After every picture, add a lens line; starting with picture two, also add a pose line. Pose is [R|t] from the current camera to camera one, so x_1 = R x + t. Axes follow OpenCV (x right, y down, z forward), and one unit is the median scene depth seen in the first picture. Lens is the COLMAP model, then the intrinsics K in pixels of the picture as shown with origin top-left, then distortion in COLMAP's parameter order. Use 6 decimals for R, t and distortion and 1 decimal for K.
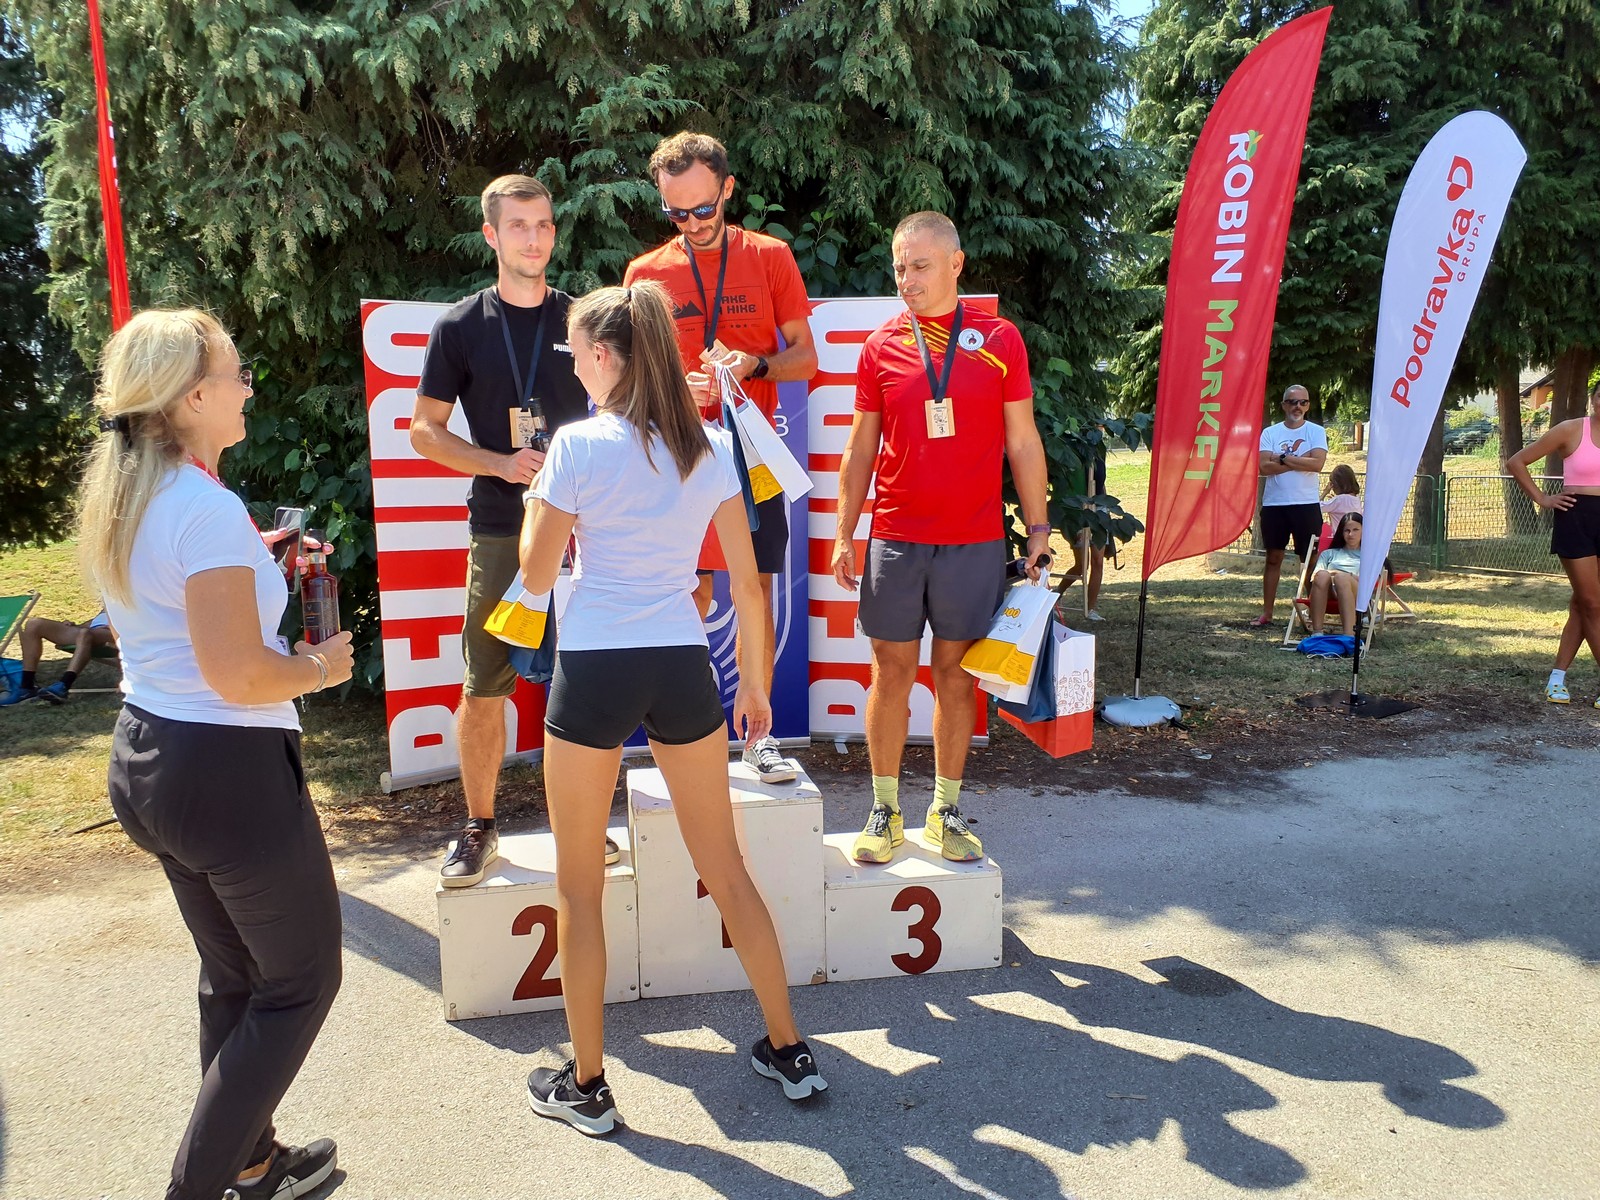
lens RADIAL K [[1317.3, 0, 822.7], [0, 1317.3, 652.5], [0, 0, 1]] dist [-0.011306, 0.004770]
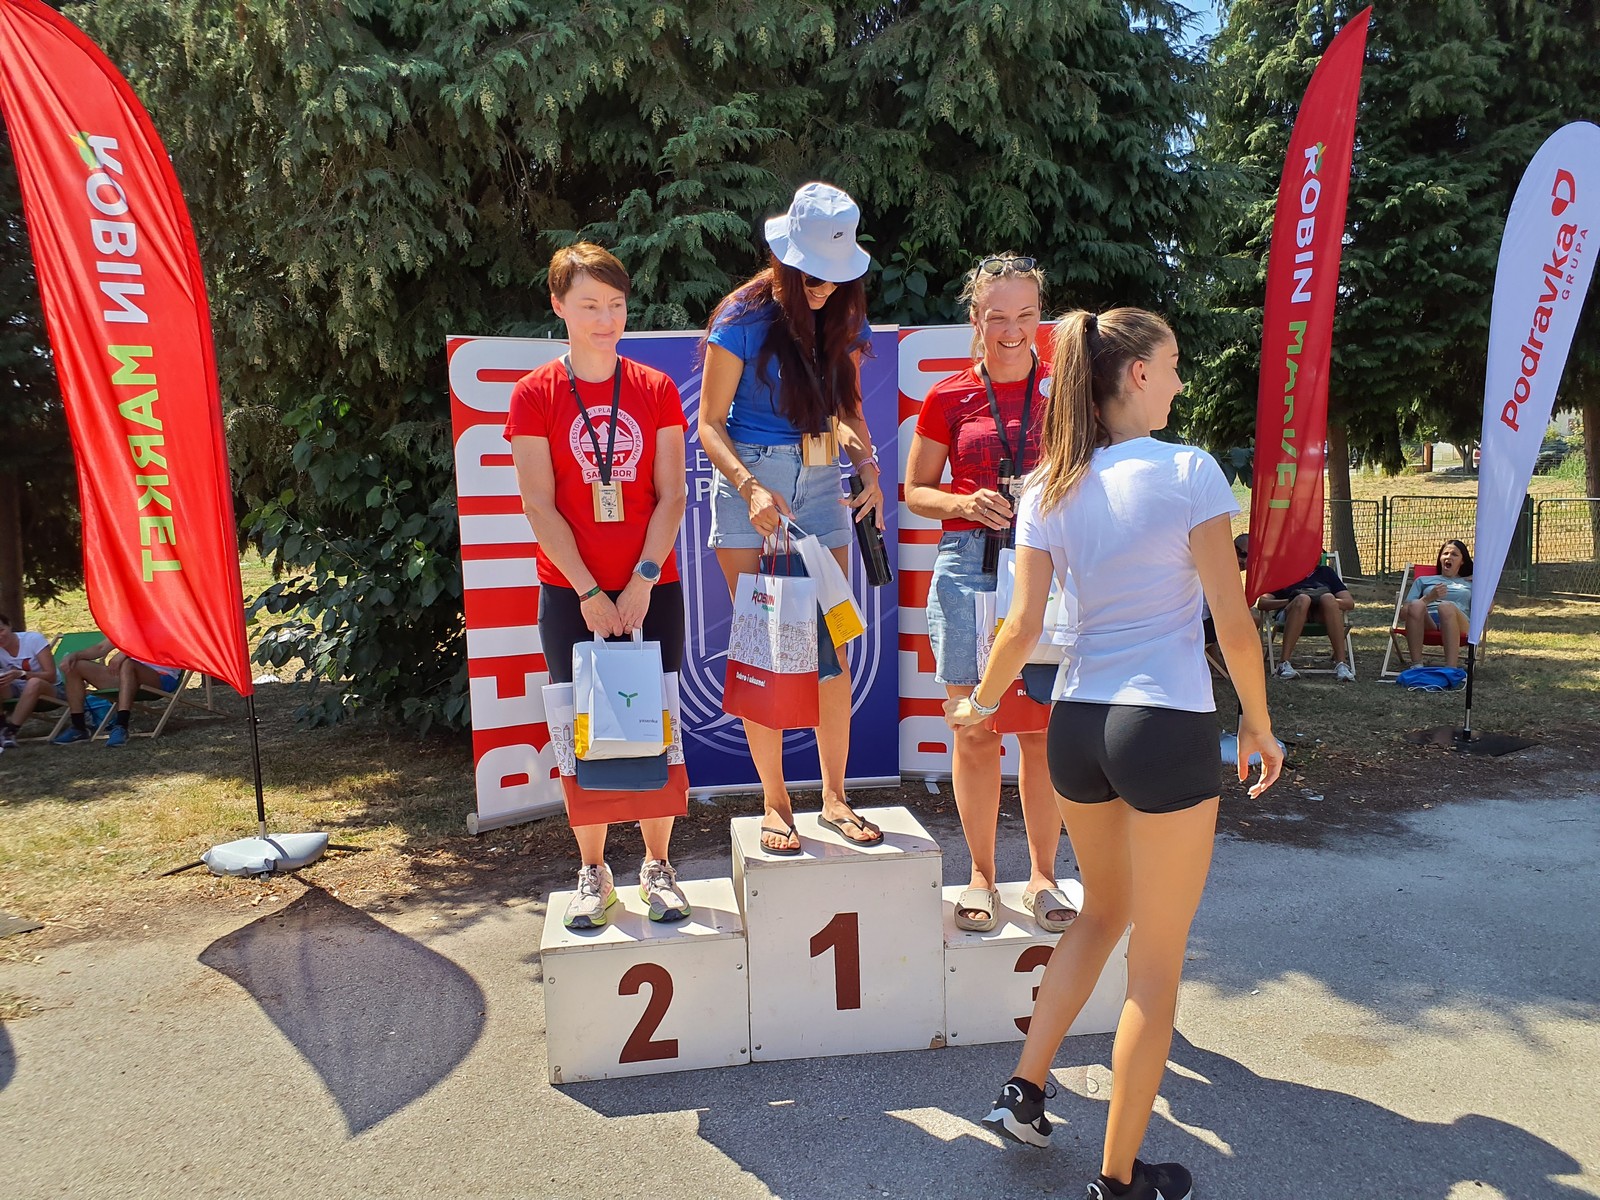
lens RADIAL K [[1271.5, 0, 774.9], [0, 1271.5, 638.3], [0, 0, 1]] dist [-0.008460, 0.002152]
pose [[0.998927, -0.004036, -0.046144, -0.057308], [0.003053, 0.999767, -0.021349, -0.017579], [0.046220, 0.021186, 0.998707, 0.055942]]
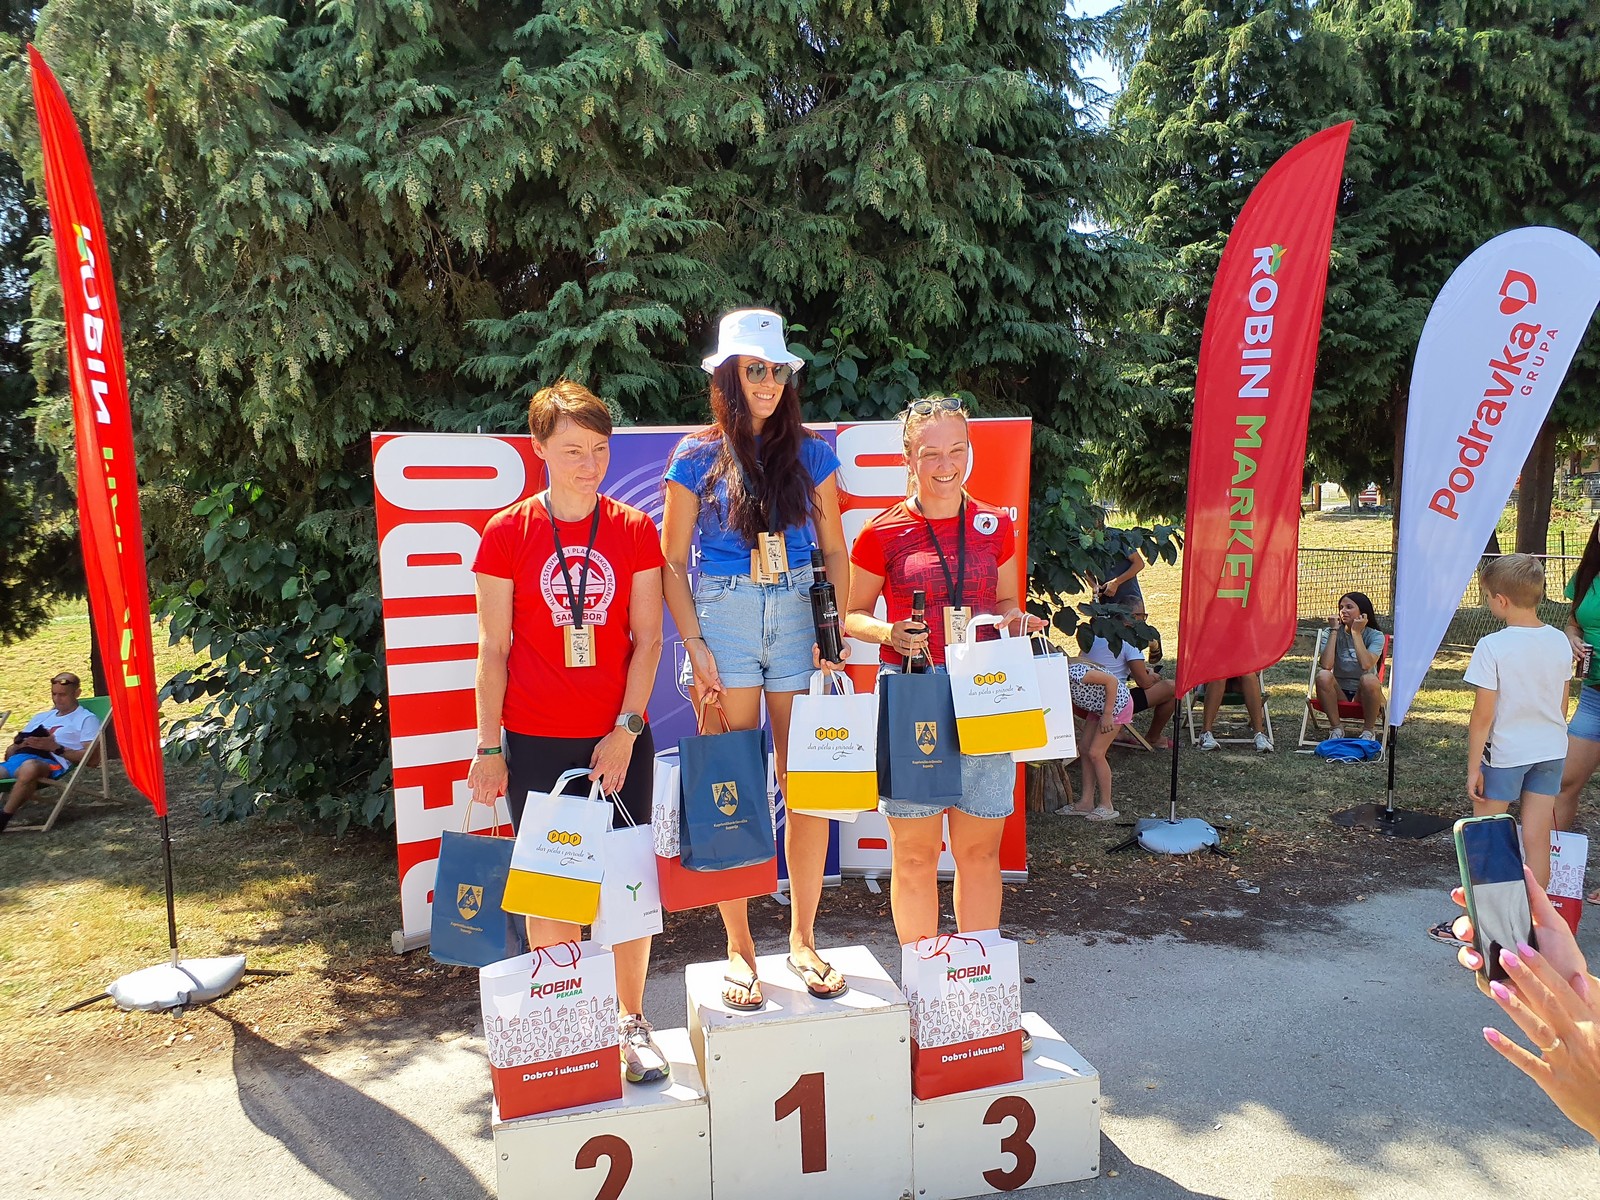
lens RADIAL K [[1253.6, 0, 735.4], [0, 1253.6, 560.9], [0, 0, 1]] dist [-0.000765, -0.003708]
pose [[0.999591, -0.012294, 0.025836, -0.103692], [0.013547, 0.998712, -0.048889, -0.116972], [-0.025202, 0.049219, 0.998470, 0.081177]]
